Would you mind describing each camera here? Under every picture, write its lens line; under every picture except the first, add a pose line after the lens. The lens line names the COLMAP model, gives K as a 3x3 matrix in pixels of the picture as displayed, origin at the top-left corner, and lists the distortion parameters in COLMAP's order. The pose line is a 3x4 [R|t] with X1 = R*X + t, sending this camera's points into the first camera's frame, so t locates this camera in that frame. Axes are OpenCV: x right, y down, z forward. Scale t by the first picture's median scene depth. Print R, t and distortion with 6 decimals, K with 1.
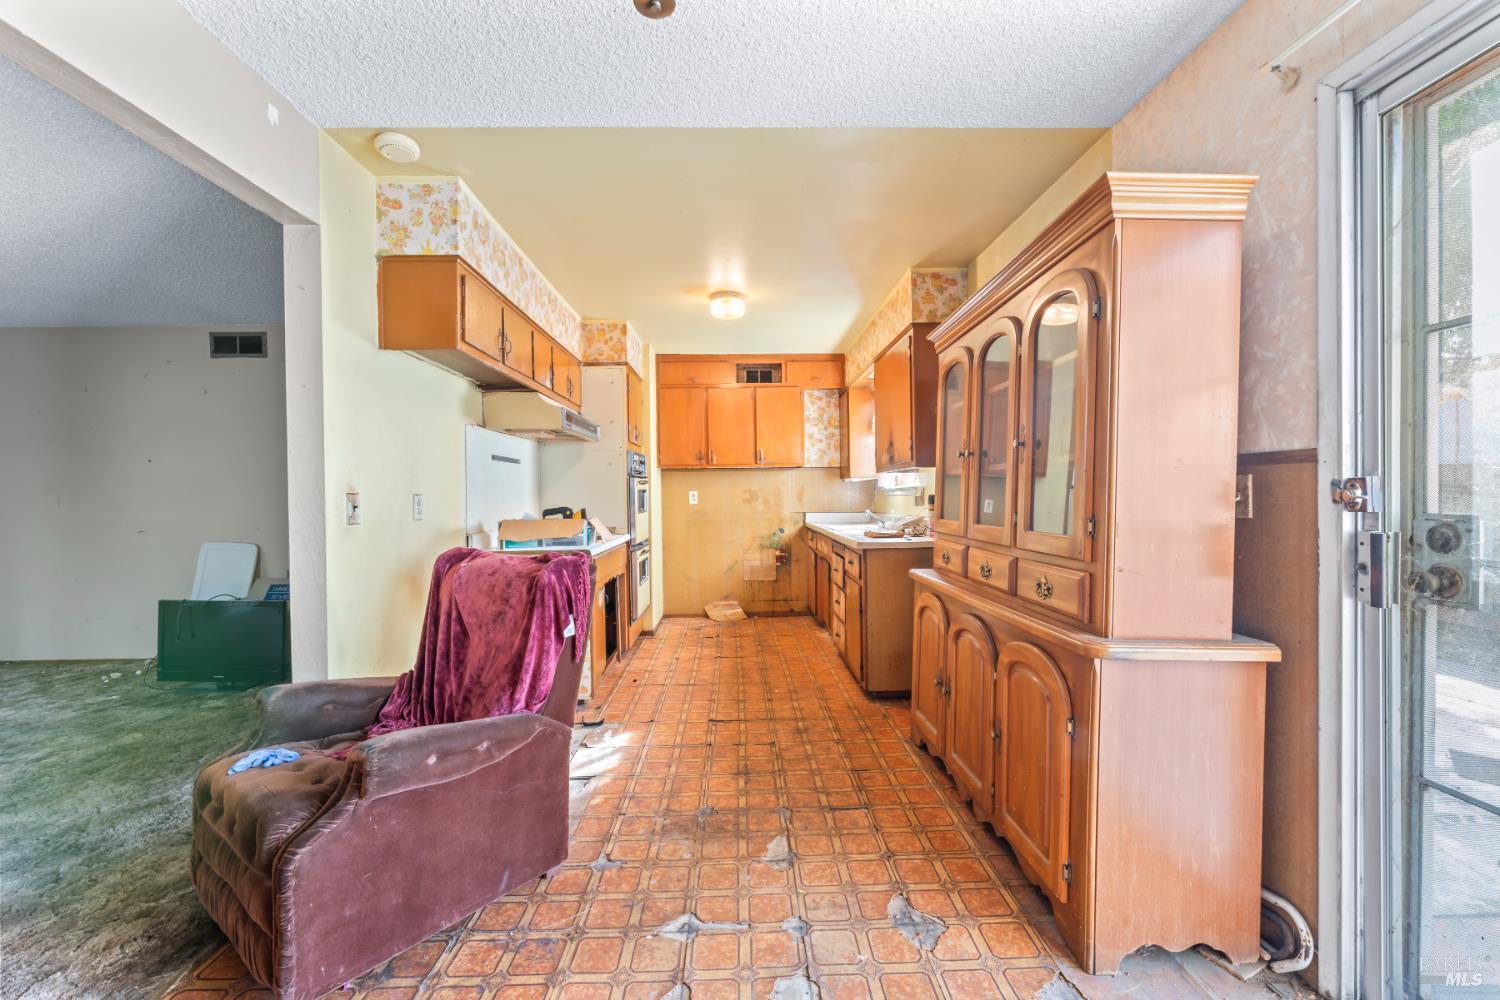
lens RADIAL K [[612.0, 0, 744.0], [0, 612.0, 503.2], [0, 0, 1]] dist [-0.000615, 0.000138]
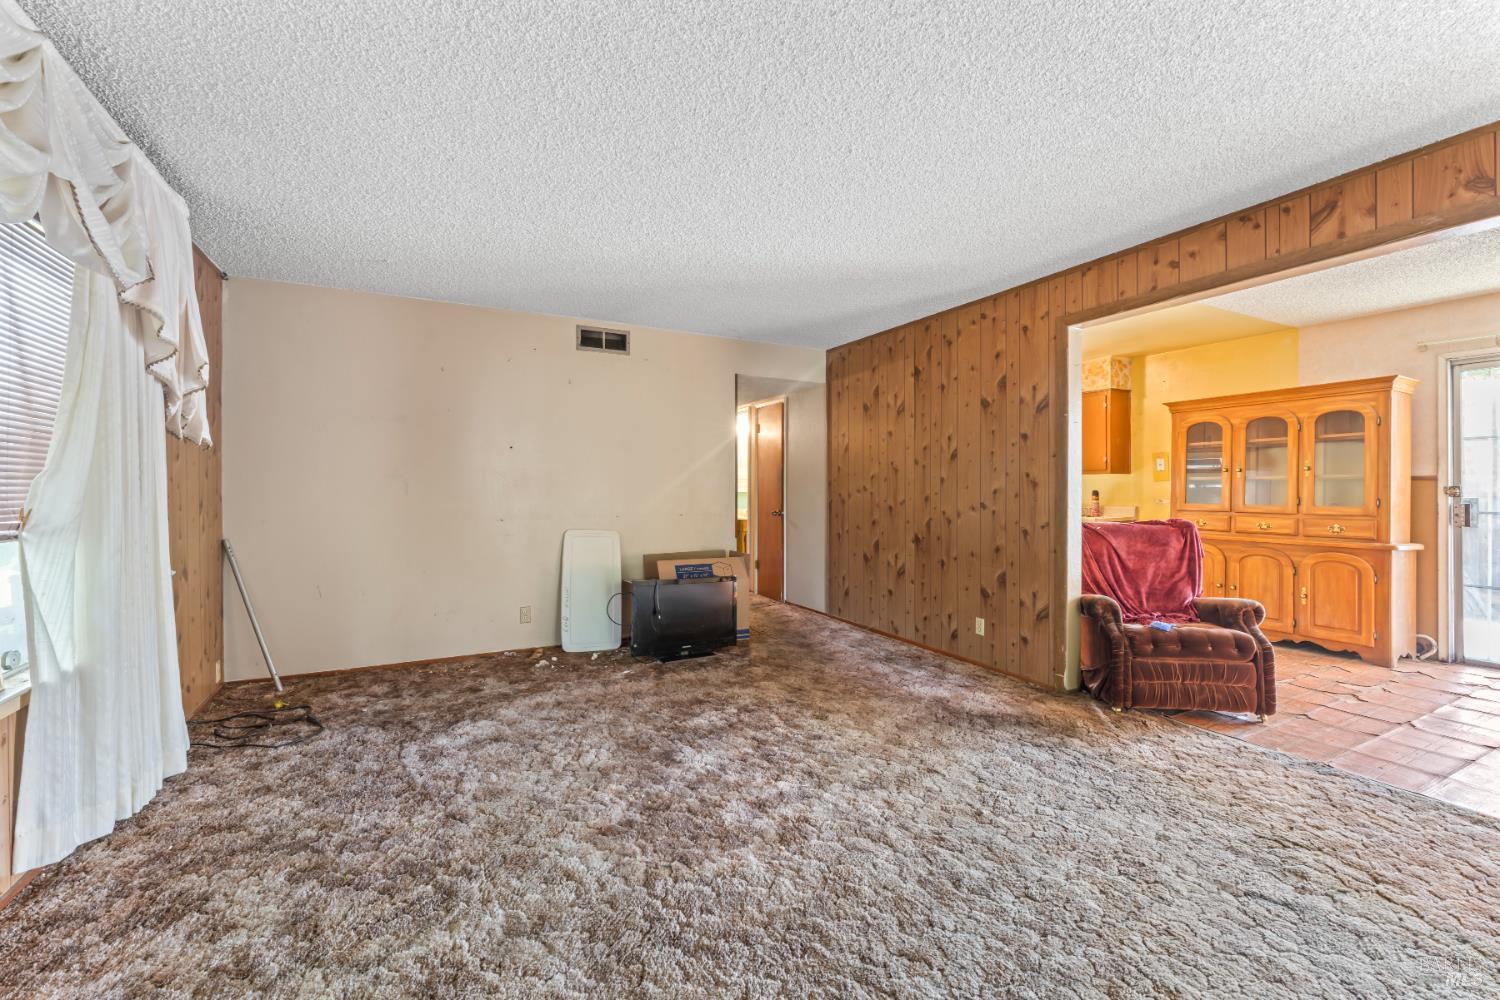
lens RADIAL K [[612.0, 0, 752.9], [0, 612.0, 497.4], [0, 0, 1]] dist [-0.000615, 0.000138]
pose [[0.892849, 0.004703, 0.450331, -0.803201], [-0.003651, 0.999988, -0.003204, 0.008841], [-0.450341, 0.001216, 0.892856, -0.034600]]
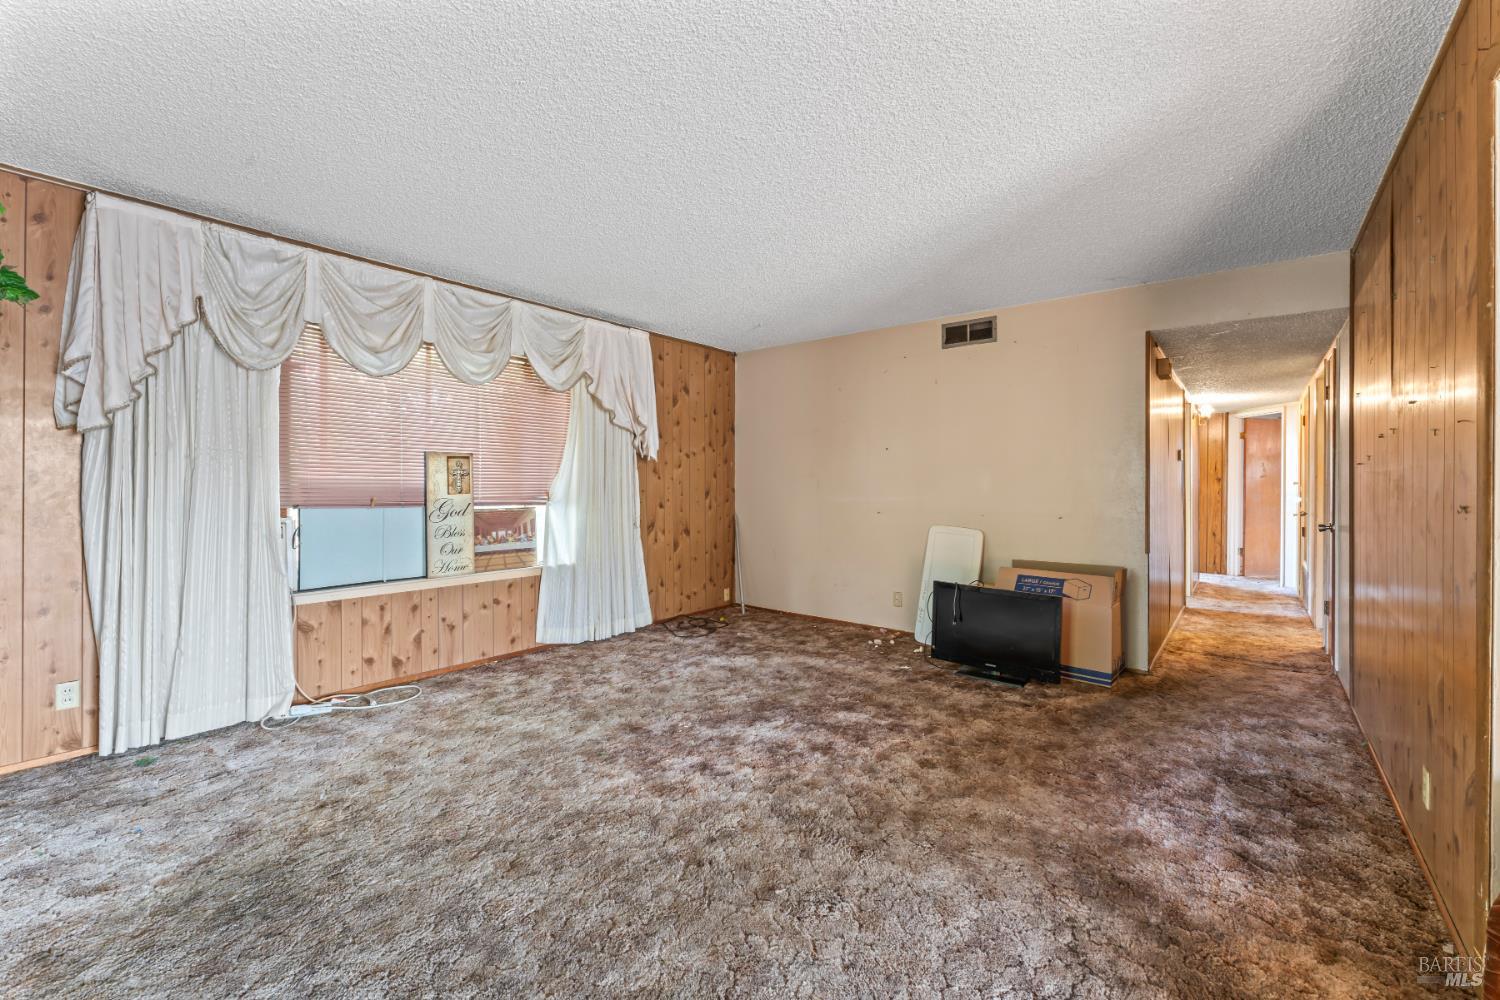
lens RADIAL K [[612.0, 0, 755.4], [0, 612.0, 490.4], [0, 0, 1]] dist [-0.000615, 0.000138]
pose [[0.773098, 0.022822, -0.633876, -0.339711], [-0.024783, 0.999676, 0.005766, 0.003833], [0.633802, 0.011251, 0.773414, -0.002842]]
